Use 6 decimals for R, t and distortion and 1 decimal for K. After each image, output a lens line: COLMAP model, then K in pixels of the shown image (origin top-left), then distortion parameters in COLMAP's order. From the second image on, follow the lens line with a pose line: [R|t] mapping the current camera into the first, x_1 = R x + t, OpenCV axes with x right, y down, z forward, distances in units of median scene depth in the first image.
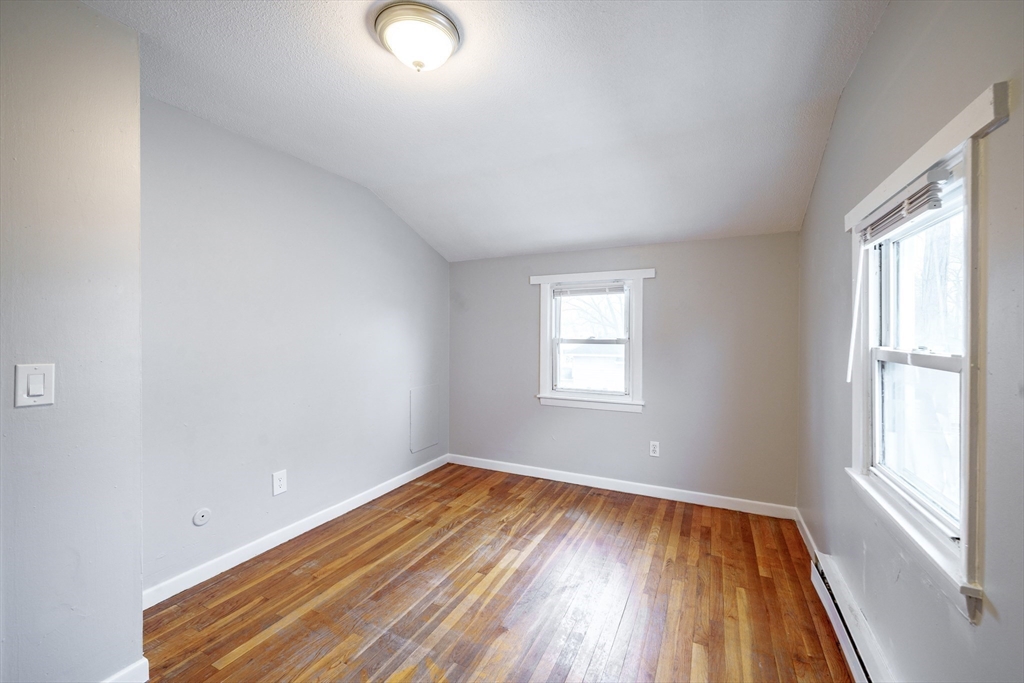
lens RADIAL K [[413.3, 0, 512.0], [0, 413.3, 341.5], [0, 0, 1]] dist [-0.001529, -0.000773]
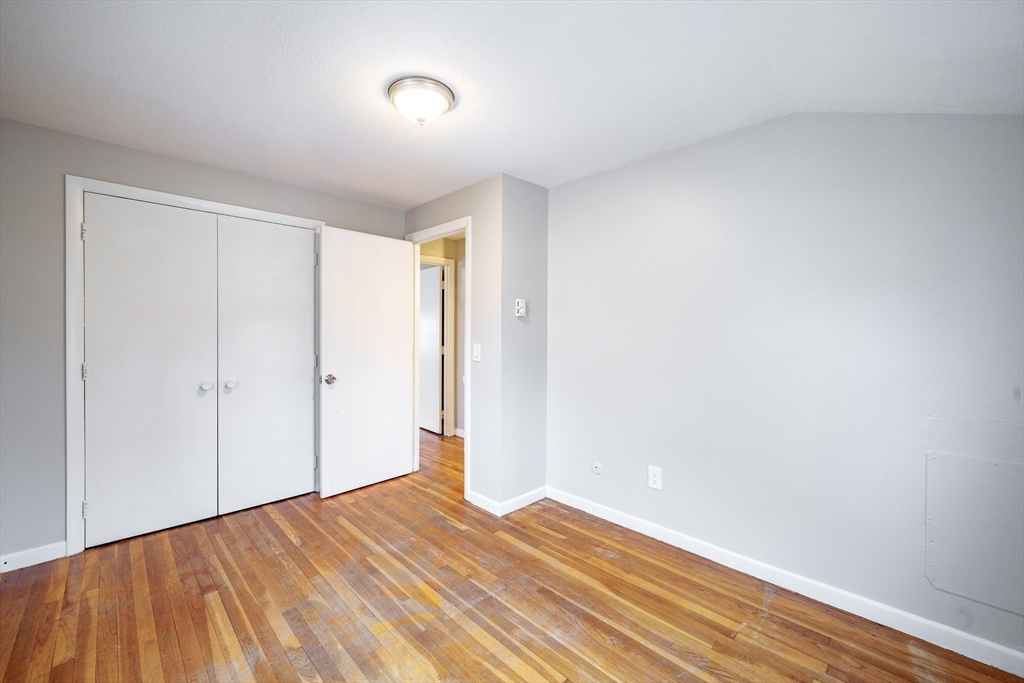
lens RADIAL K [[413.3, 0, 512.0], [0, 413.3, 341.5], [0, 0, 1]] dist [-0.001529, -0.000773]
pose [[-0.323820, 0.021956, -0.945864, 0.559103], [-0.027329, 0.999096, 0.032547, -0.023418], [0.945724, 0.036389, -0.322927, 1.063755]]
